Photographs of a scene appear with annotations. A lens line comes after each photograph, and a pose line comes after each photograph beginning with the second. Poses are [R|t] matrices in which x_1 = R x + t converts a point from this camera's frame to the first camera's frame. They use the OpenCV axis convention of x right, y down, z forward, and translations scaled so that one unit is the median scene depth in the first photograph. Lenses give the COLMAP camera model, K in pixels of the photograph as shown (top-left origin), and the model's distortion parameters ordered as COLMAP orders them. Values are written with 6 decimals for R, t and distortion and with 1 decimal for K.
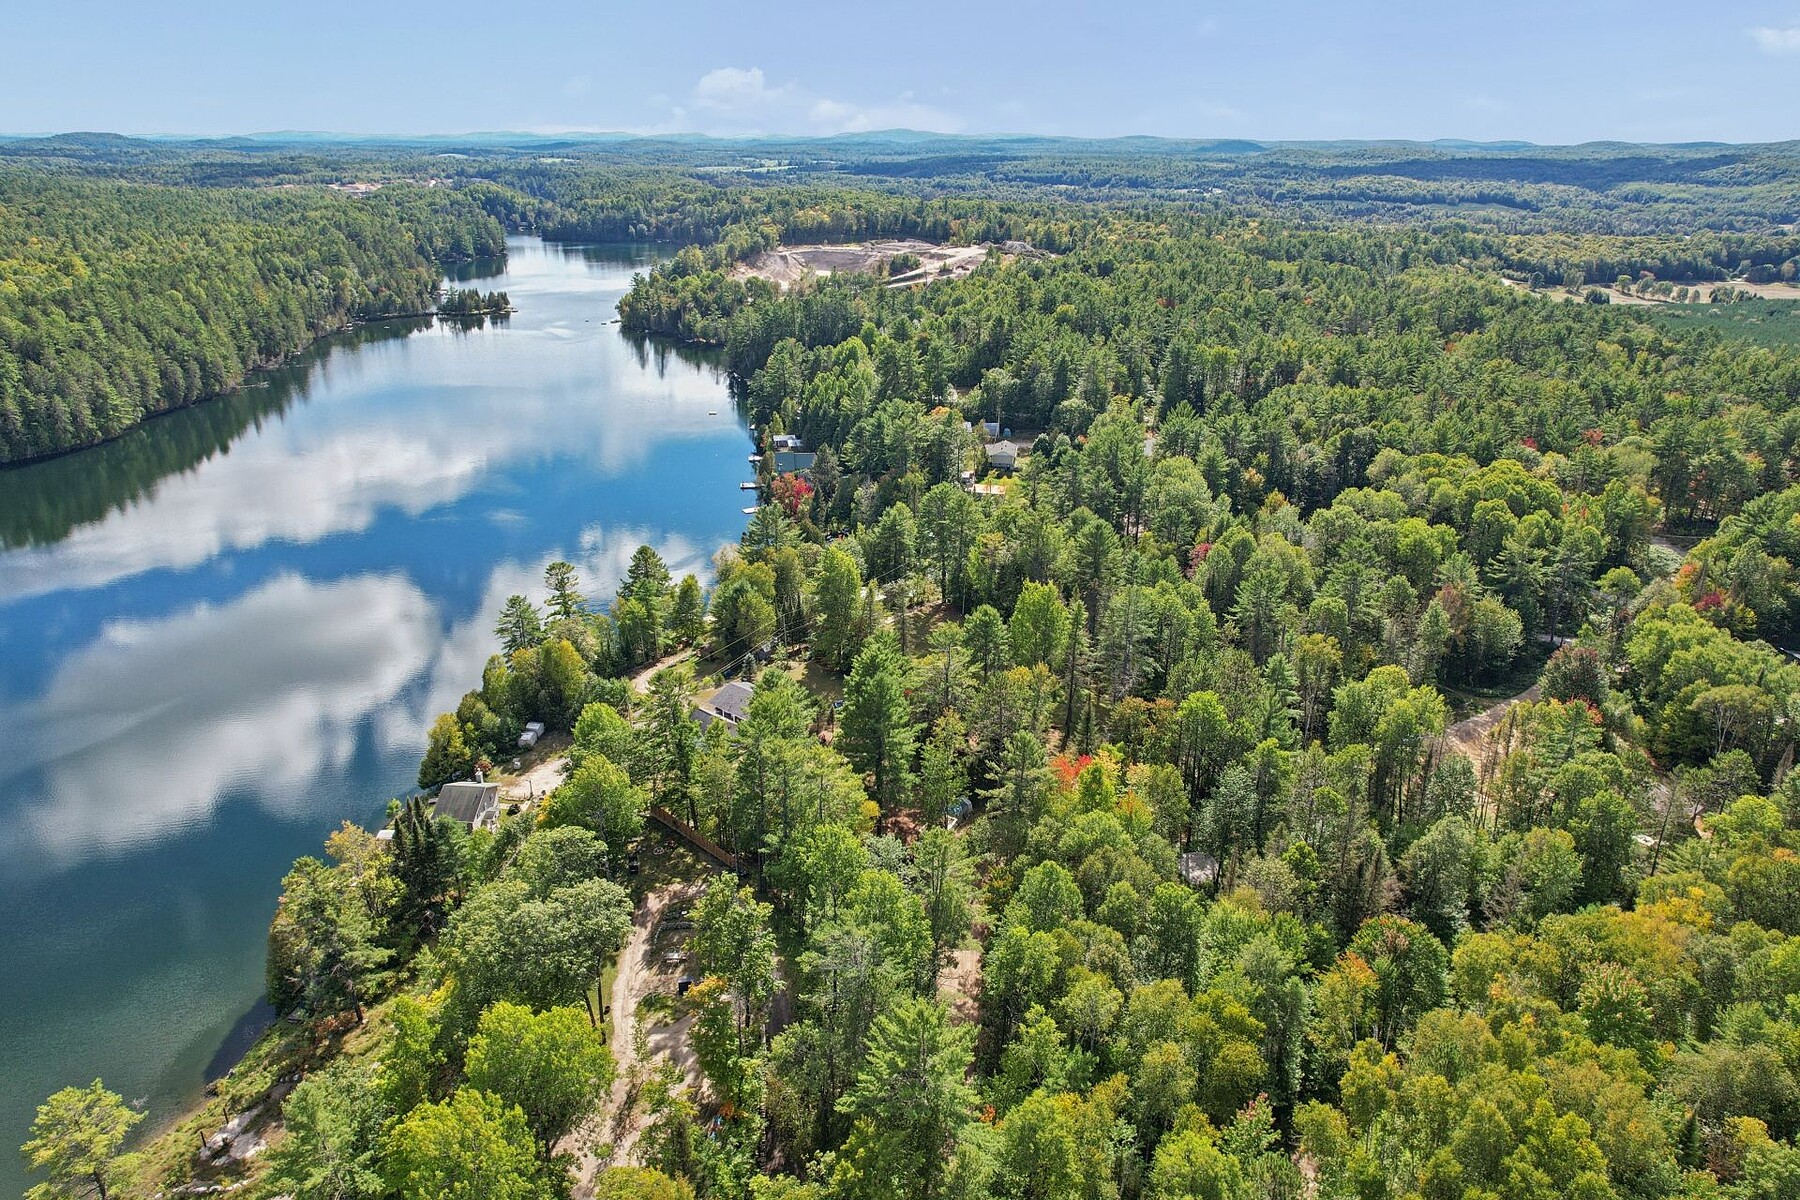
lens RADIAL K [[1198.2, 0, 900.0], [0, 1198.2, 600.0], [0, 0, 1]] dist [-0.115913, 0.114153]
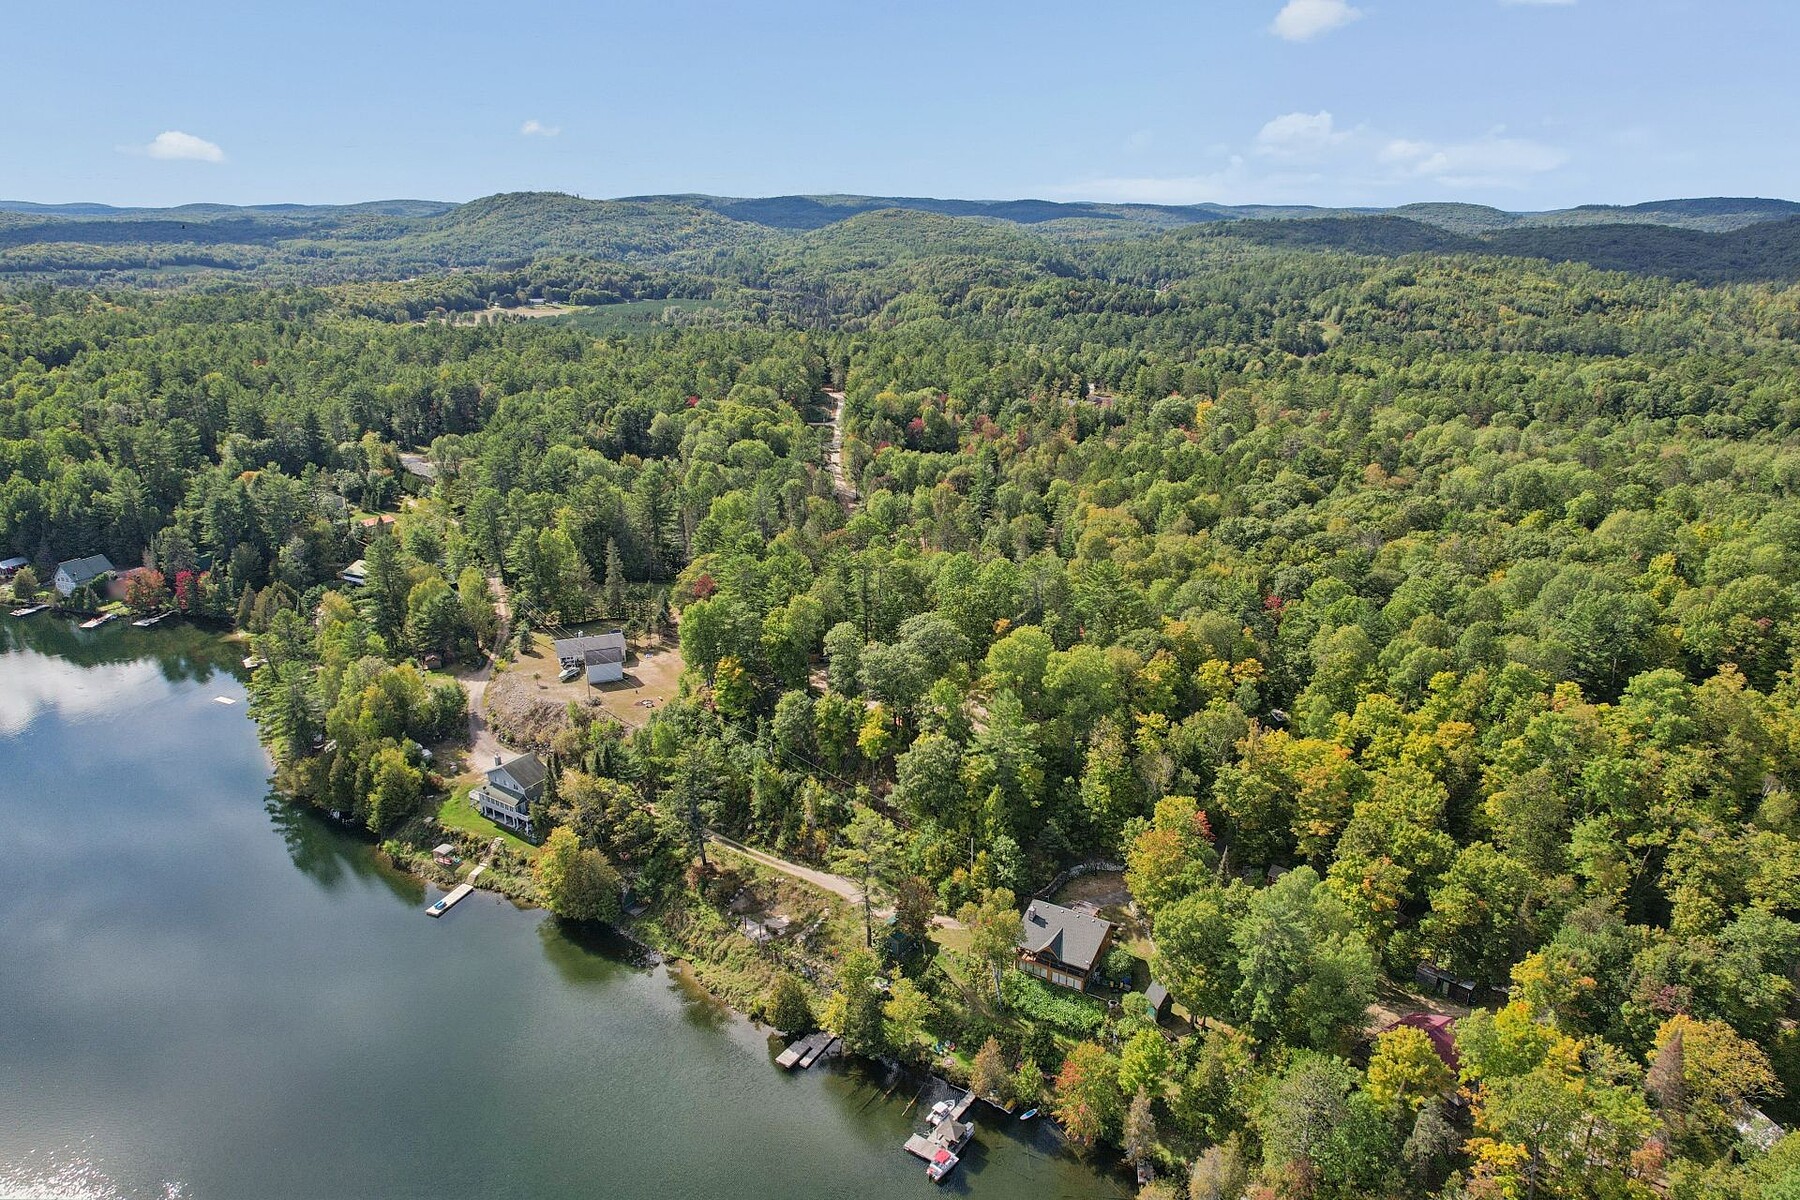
lens RADIAL K [[1203.8, 0, 900.0], [0, 1203.8, 600.0], [0, 0, 1]] dist [-0.075525, 0.072484]
pose [[0.466867, -0.284288, 0.837386, -0.258890], [0.326840, 0.935342, 0.135320, -0.005612], [-0.821712, 0.210515, 0.529597, 0.008670]]
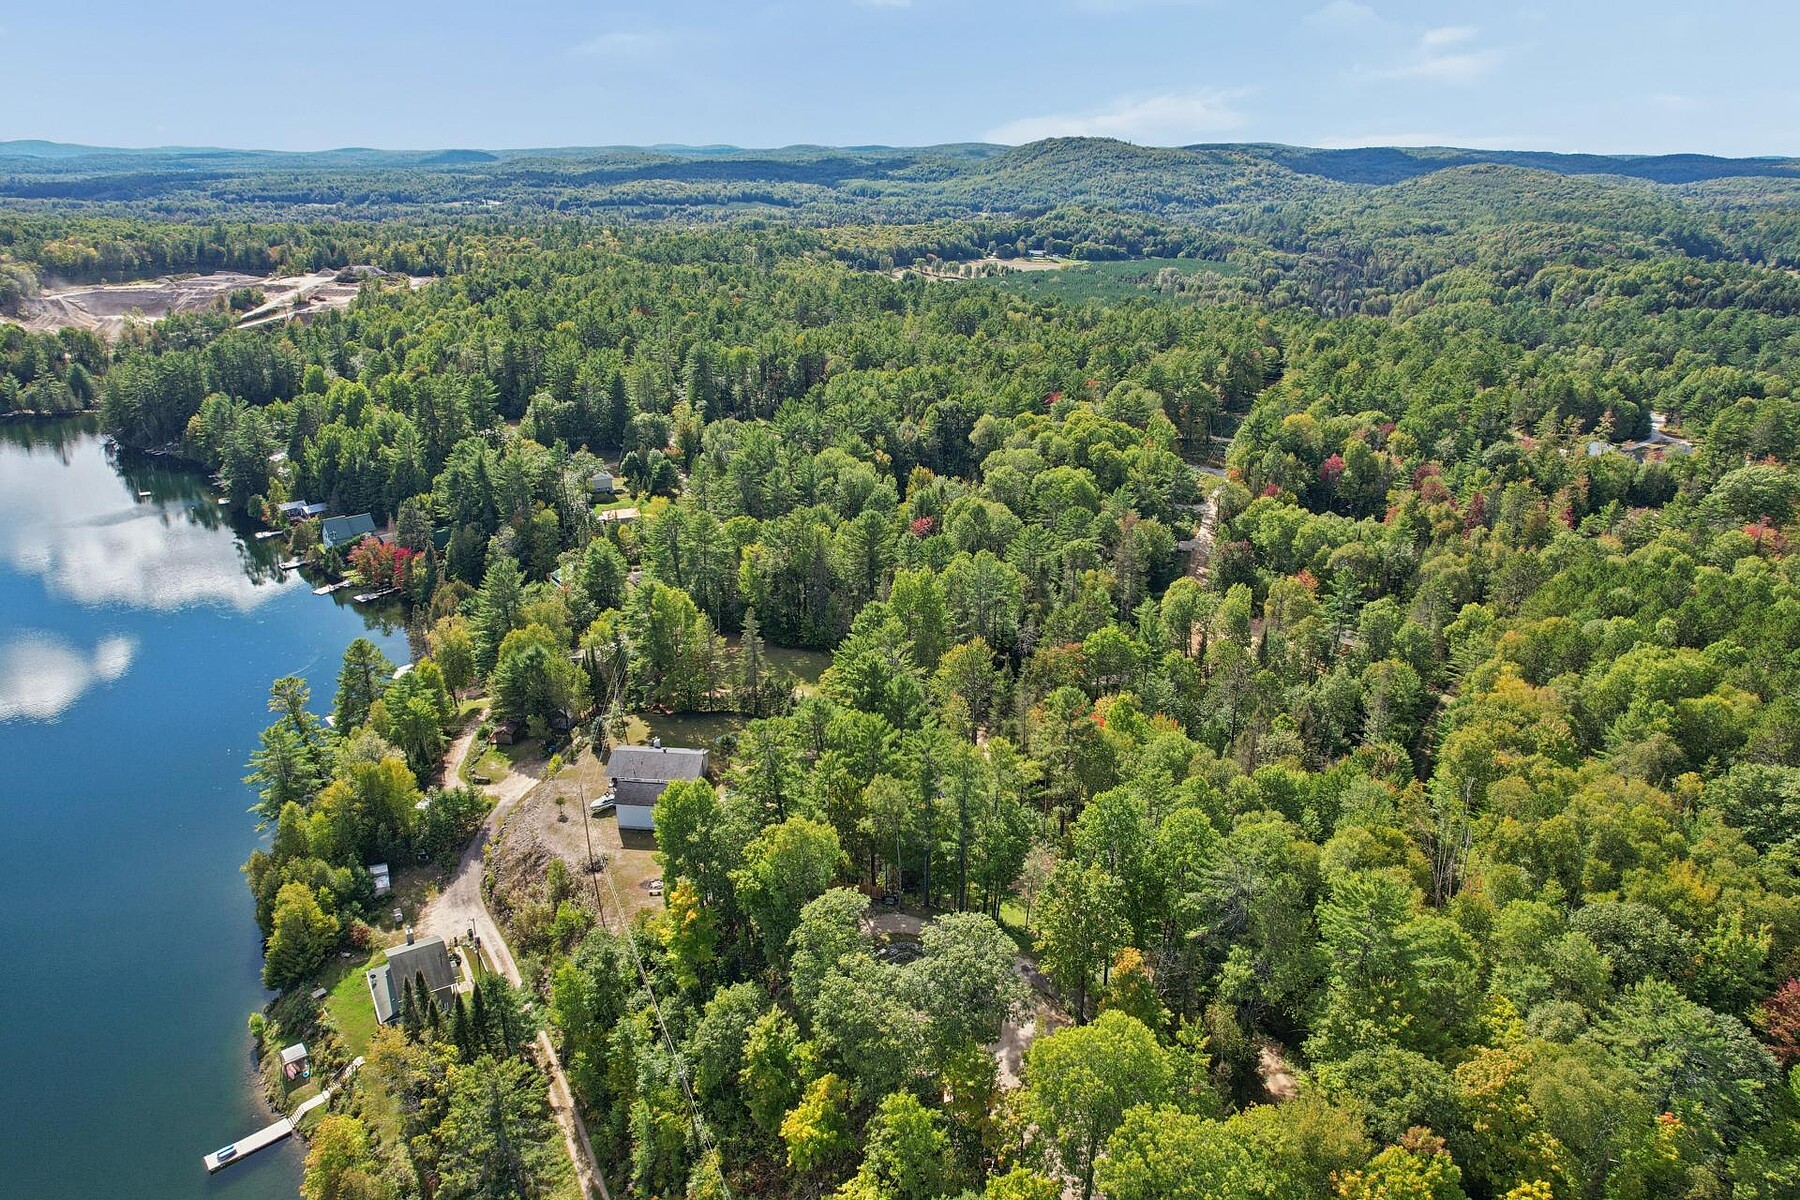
lens RADIAL K [[1203.8, 0, 900.0], [0, 1203.8, 600.0], [0, 0, 1]] dist [-0.075525, 0.072484]
pose [[0.813943, -0.206248, 0.543101, -0.112362], [0.211928, 0.975849, 0.052972, -0.011247], [-0.540909, 0.071982, 0.837995, 0.027426]]
